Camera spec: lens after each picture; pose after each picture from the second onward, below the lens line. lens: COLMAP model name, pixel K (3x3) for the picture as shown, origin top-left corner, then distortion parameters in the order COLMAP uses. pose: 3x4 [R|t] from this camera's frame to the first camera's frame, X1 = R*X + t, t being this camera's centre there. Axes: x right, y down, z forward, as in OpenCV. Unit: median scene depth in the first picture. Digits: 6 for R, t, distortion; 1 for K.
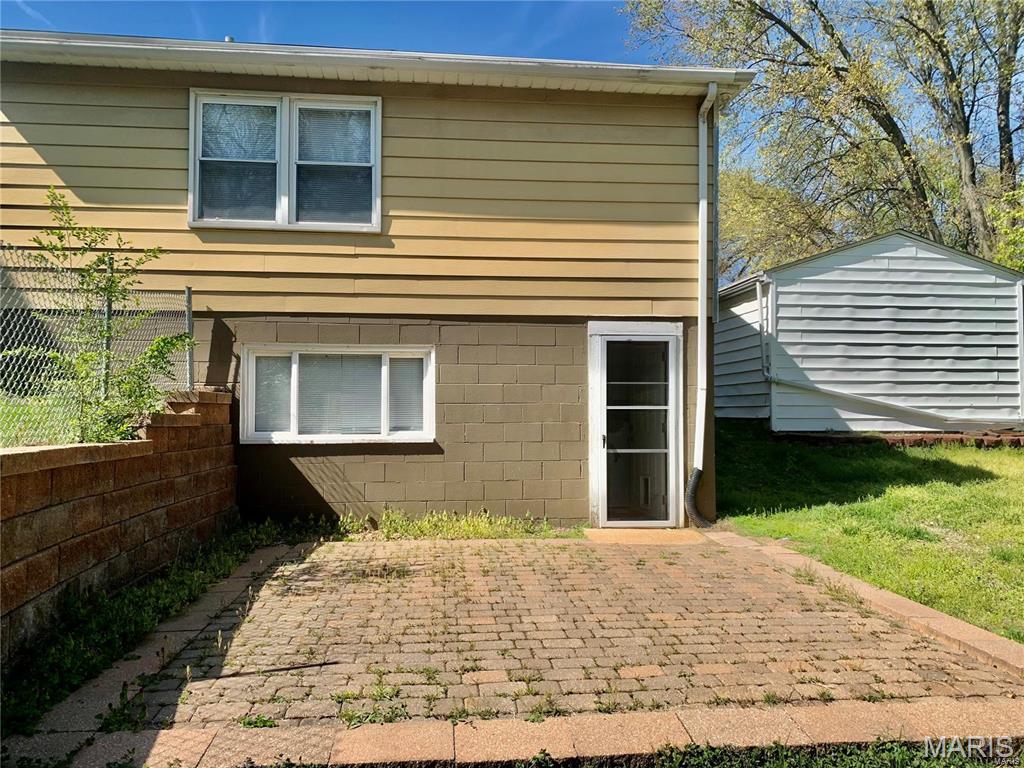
lens RADIAL K [[782.2, 0, 512.0], [0, 782.2, 384.0], [0, 0, 1]] dist [-0.000763, -0.002352]
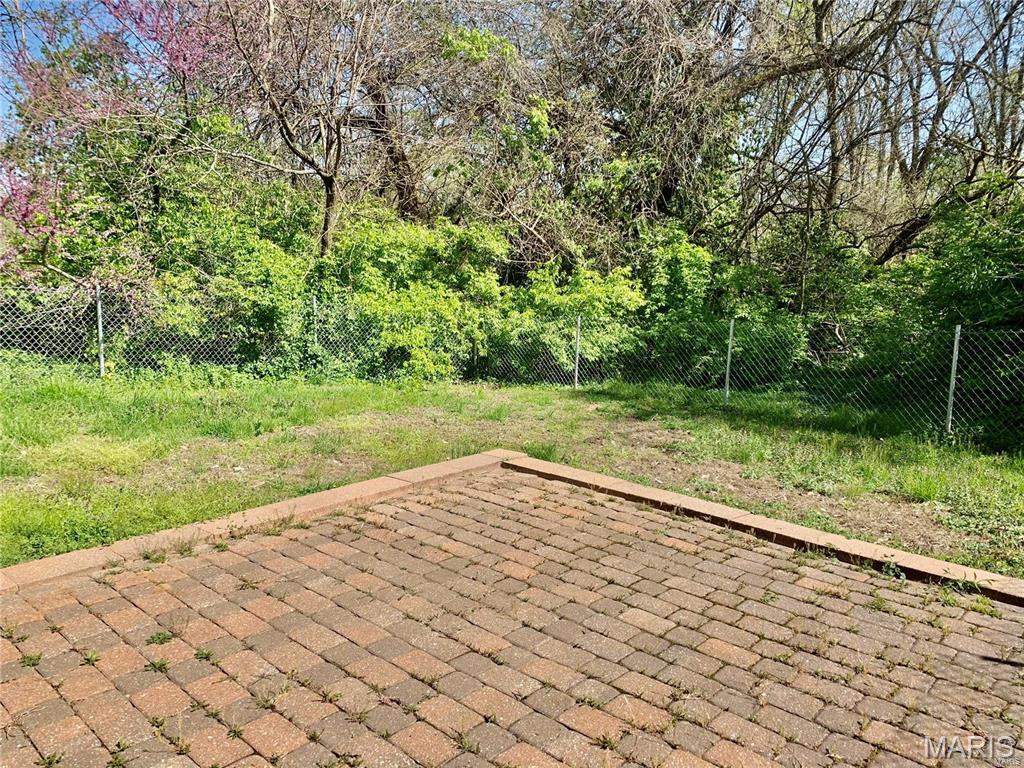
lens RADIAL K [[782.2, 0, 512.0], [0, 782.2, 384.0], [0, 0, 1]] dist [-0.000763, -0.002352]
pose [[-0.662232, -0.134813, 0.737072, -0.434017], [-0.040111, 0.988649, 0.144790, -0.007880], [-0.748225, 0.066320, -0.660122, 1.784585]]
